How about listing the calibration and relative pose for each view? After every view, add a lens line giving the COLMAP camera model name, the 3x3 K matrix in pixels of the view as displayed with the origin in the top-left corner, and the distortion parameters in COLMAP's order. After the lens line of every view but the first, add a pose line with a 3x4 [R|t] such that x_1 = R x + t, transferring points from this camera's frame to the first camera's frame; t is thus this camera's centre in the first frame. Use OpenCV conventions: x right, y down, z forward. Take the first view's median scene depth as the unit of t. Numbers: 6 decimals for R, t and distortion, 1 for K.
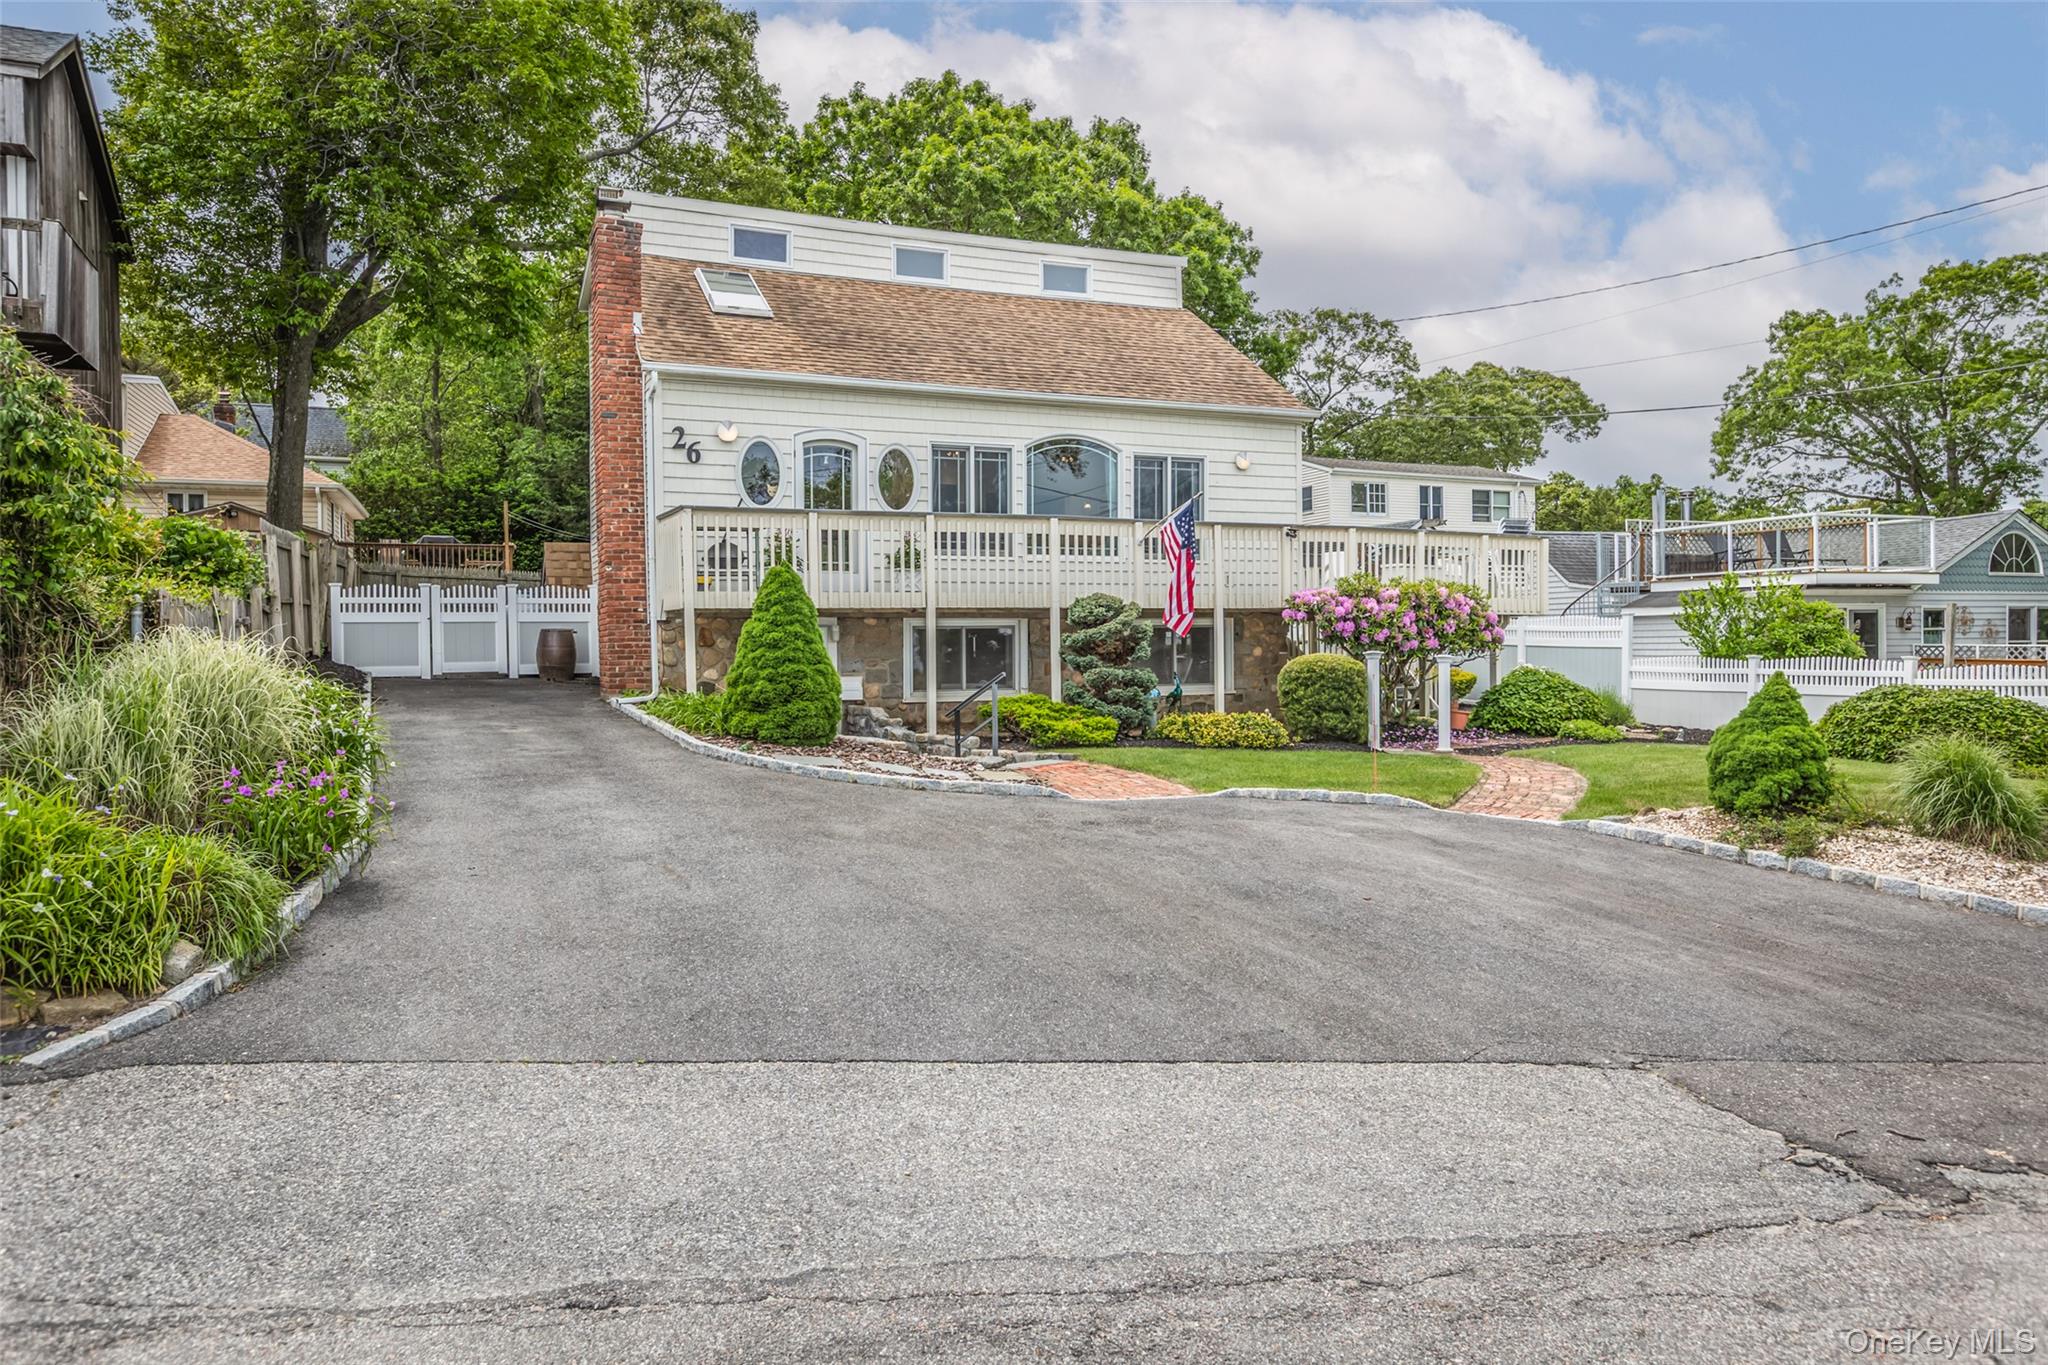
lens RADIAL K [[1431.4, 0, 1024.4], [0, 1431.4, 685.9], [0, 0, 1]] dist [0.003217, -0.007814]
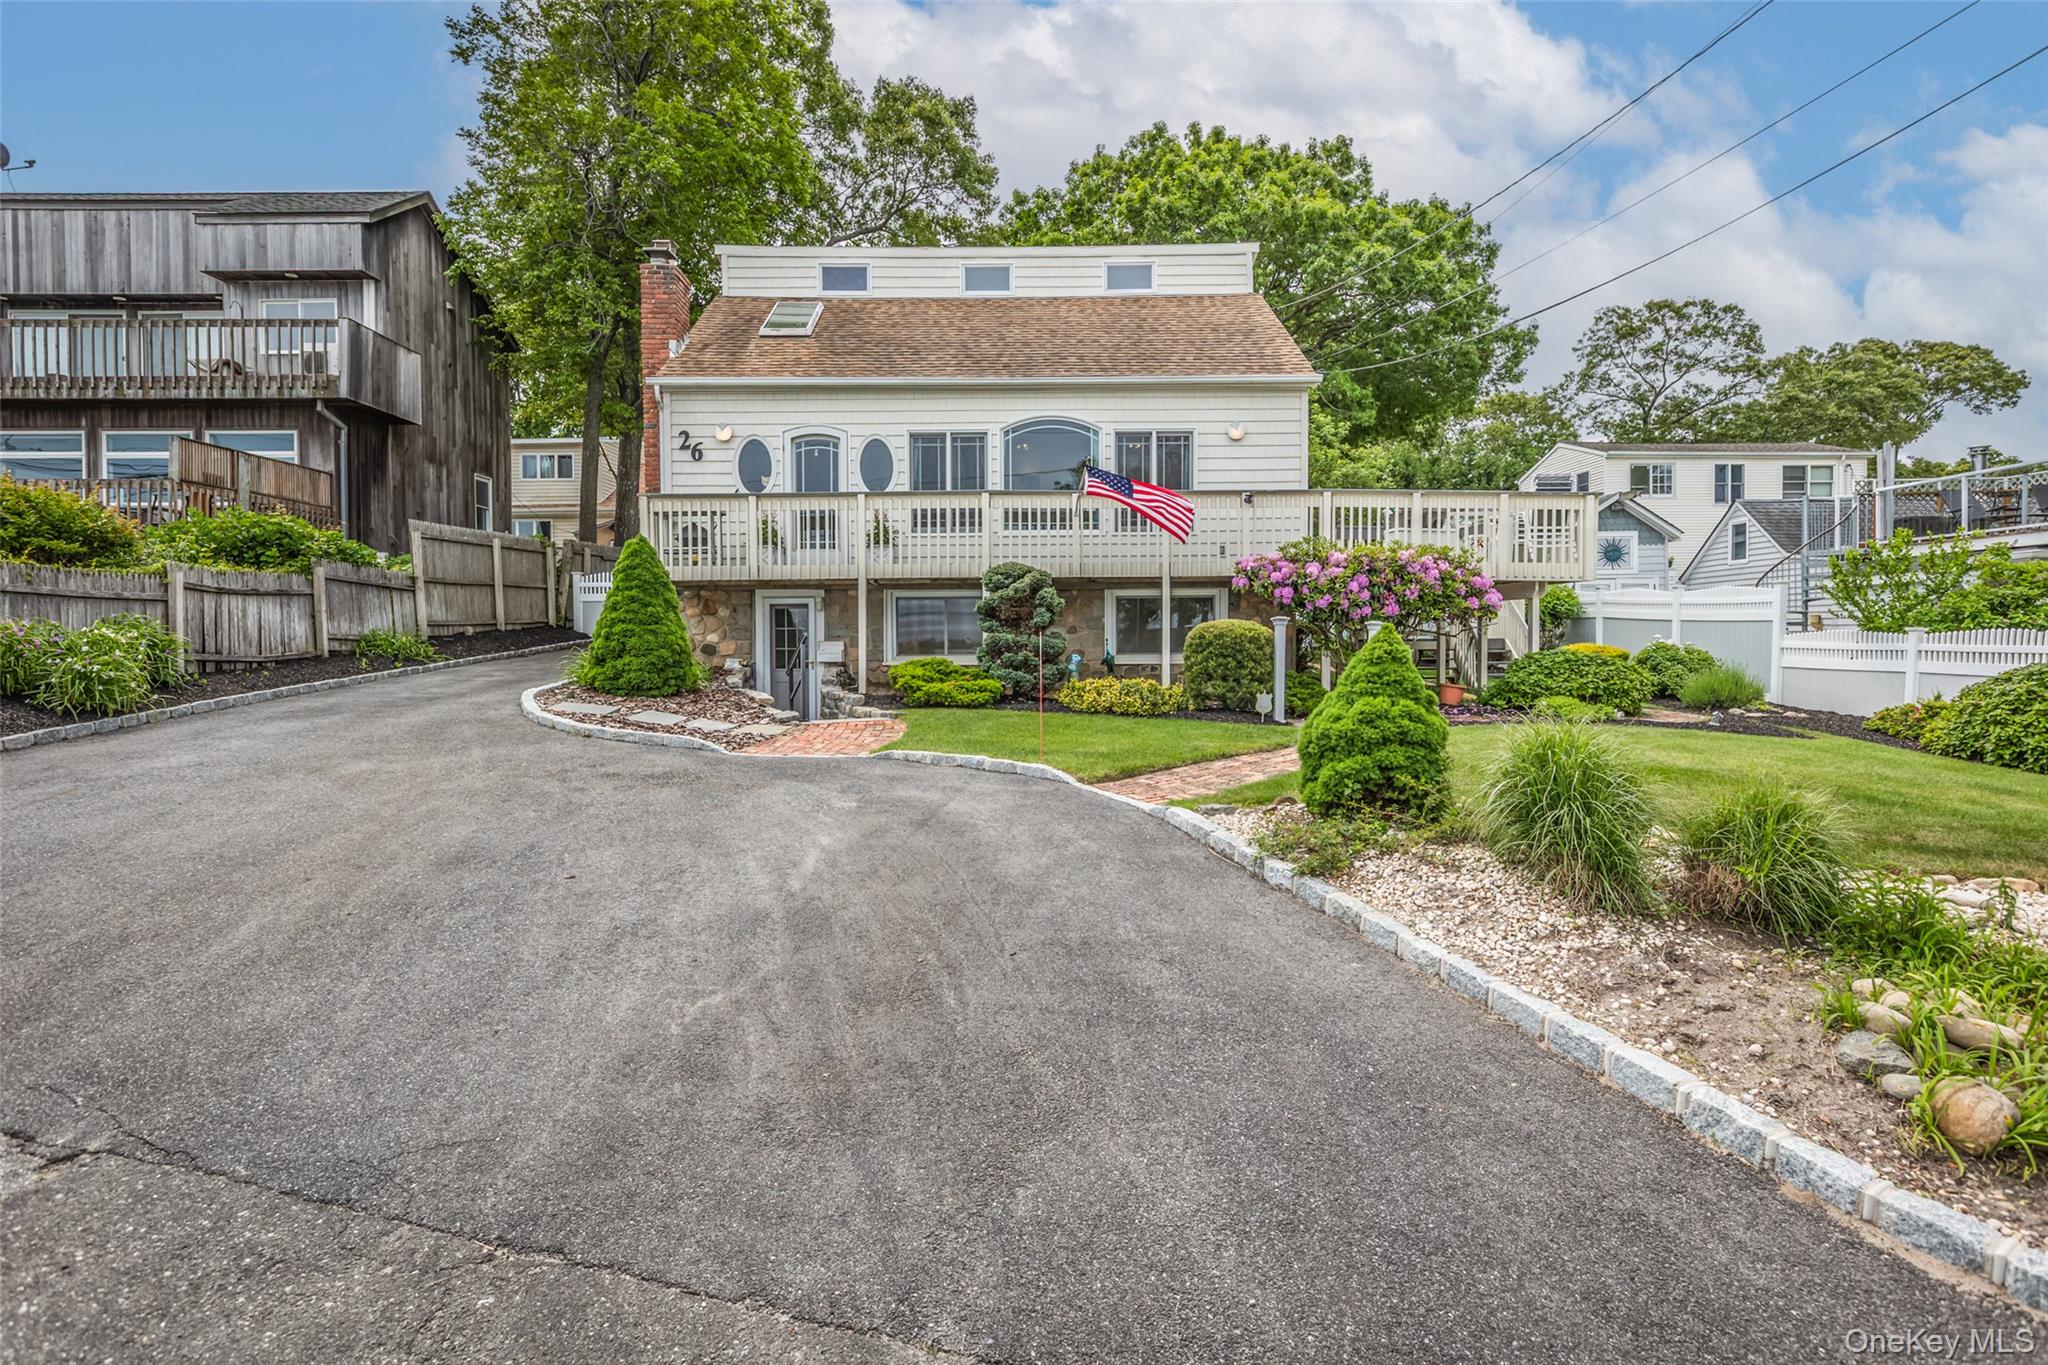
lens RADIAL K [[1110.6, 0, 1024.1], [0, 1110.6, 675.3], [0, 0, 1]] dist [-0.004173, 0.000091]
pose [[0.910546, 0.018455, -0.412996, 0.363931], [-0.014913, 0.999819, 0.011798, 0.007517], [0.413139, -0.004584, 0.910656, 0.244225]]
